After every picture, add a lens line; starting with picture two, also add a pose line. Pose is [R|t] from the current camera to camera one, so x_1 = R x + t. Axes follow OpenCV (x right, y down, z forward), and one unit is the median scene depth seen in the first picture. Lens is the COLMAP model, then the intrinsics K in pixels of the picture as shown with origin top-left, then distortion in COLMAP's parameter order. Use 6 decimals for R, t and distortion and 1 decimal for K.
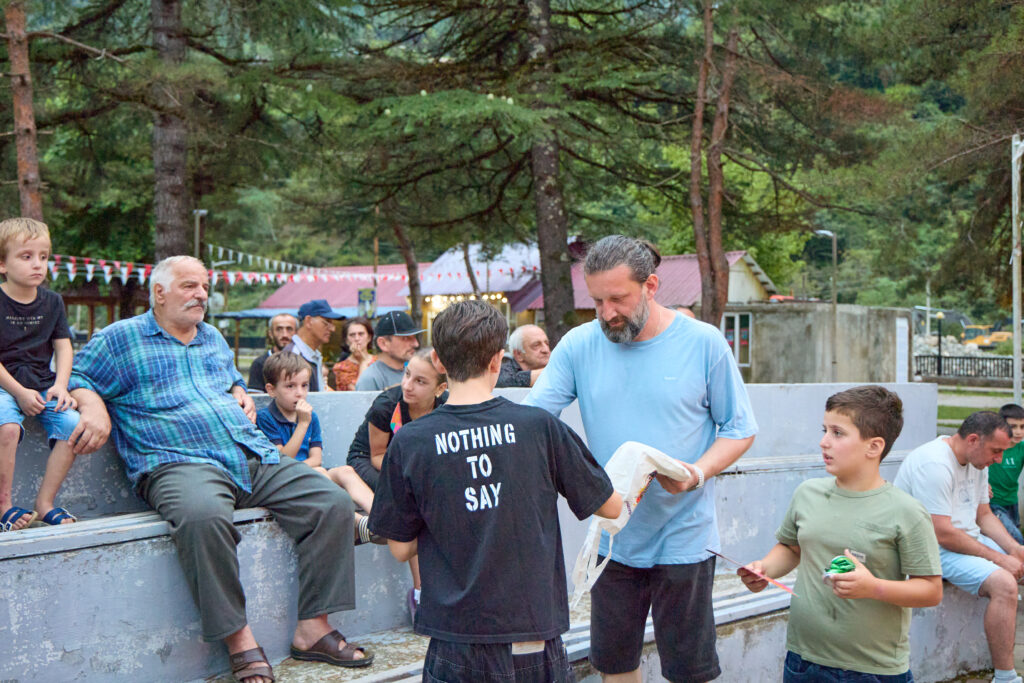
lens RADIAL K [[1186.9, 0, 512.0], [0, 1186.9, 341.5], [0, 0, 1]] dist [-0.017778, -0.020507]
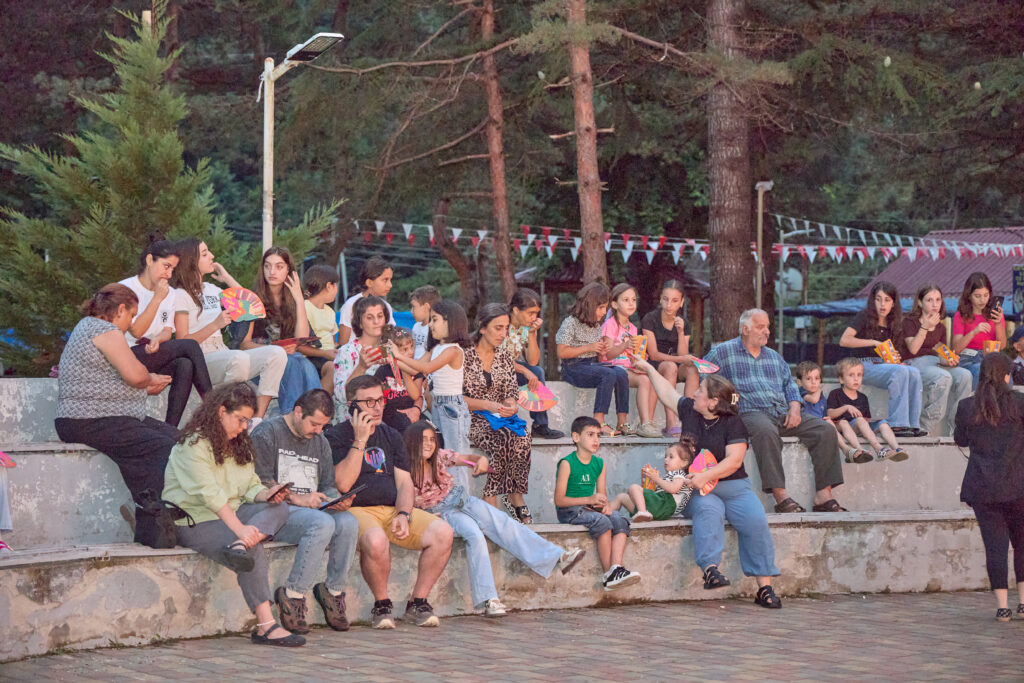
lens RADIAL K [[2508.9, 0, 512.0], [0, 2508.9, 341.5], [0, 0, 1]] dist [-0.061833, -0.483826]
pose [[0.937263, 0.007968, -0.348532, 0.167496], [-0.009582, 0.999950, -0.002908, -0.000739], [0.348492, 0.006065, 0.937292, -0.642230]]
